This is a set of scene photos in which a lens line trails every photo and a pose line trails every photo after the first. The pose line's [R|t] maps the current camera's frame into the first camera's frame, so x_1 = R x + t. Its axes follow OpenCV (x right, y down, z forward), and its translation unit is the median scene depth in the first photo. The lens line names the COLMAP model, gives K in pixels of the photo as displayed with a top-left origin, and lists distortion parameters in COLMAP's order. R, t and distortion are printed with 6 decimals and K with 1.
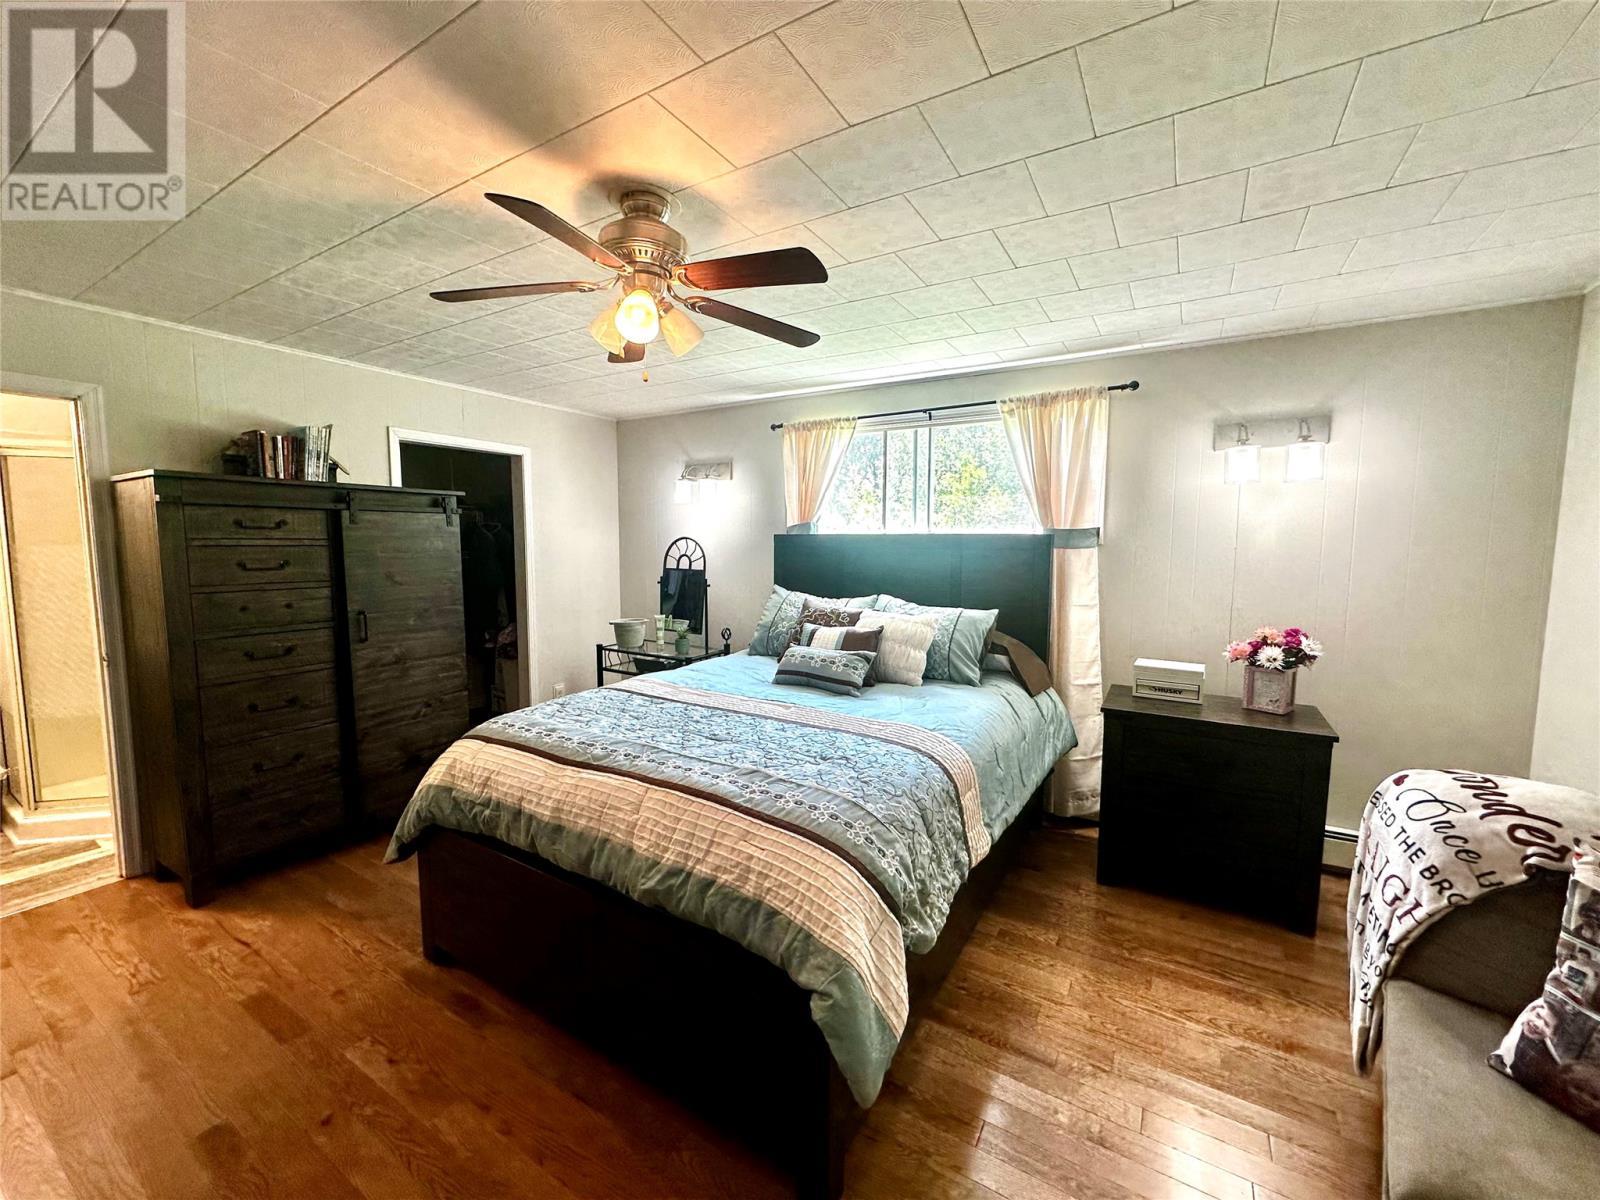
lens RADIAL K [[633.4, 0, 796.6], [0, 633.4, 601.1], [0, 0, 1]] dist [-0.004929, 0.000514]
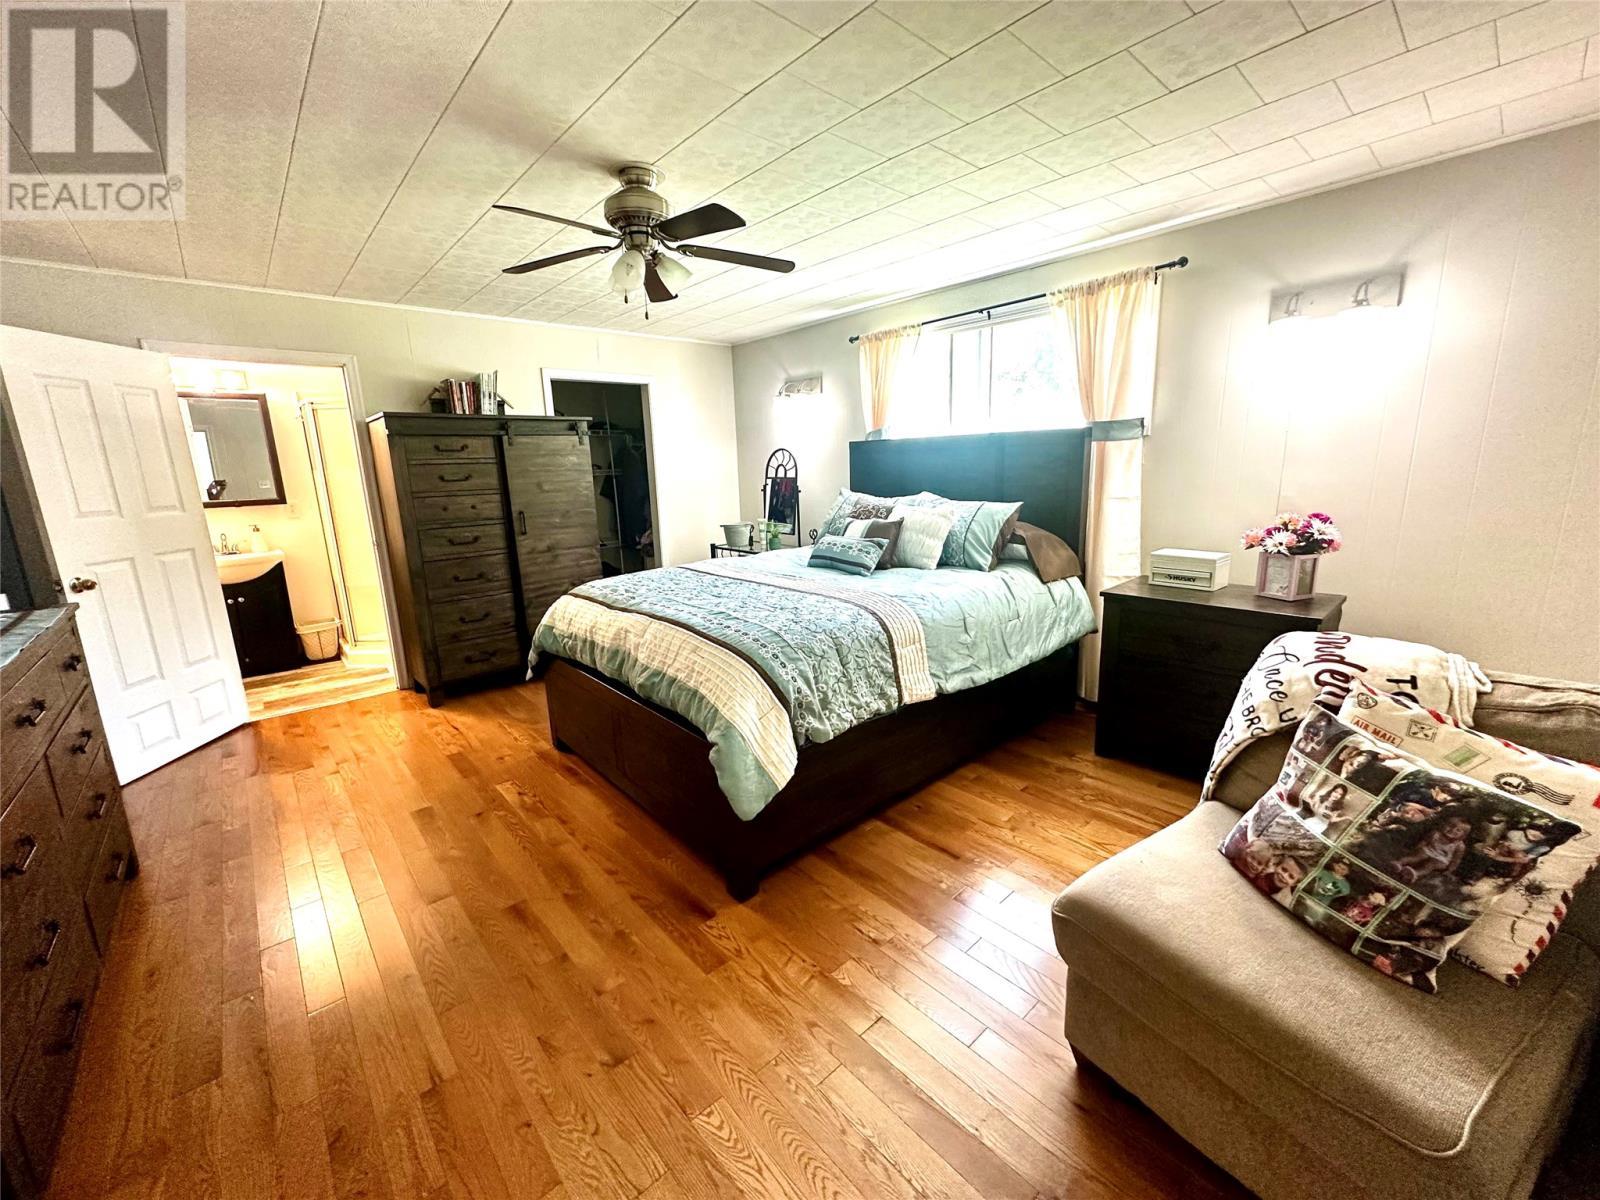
lens RADIAL K [[633.4, 0, 796.6], [0, 633.4, 601.1], [0, 0, 1]] dist [-0.004929, 0.000514]
pose [[0.956175, 0.027929, -0.291462, 0.294433], [0.008177, 0.992505, 0.121934, 0.049178], [0.292683, -0.118974, 0.948779, -0.145220]]
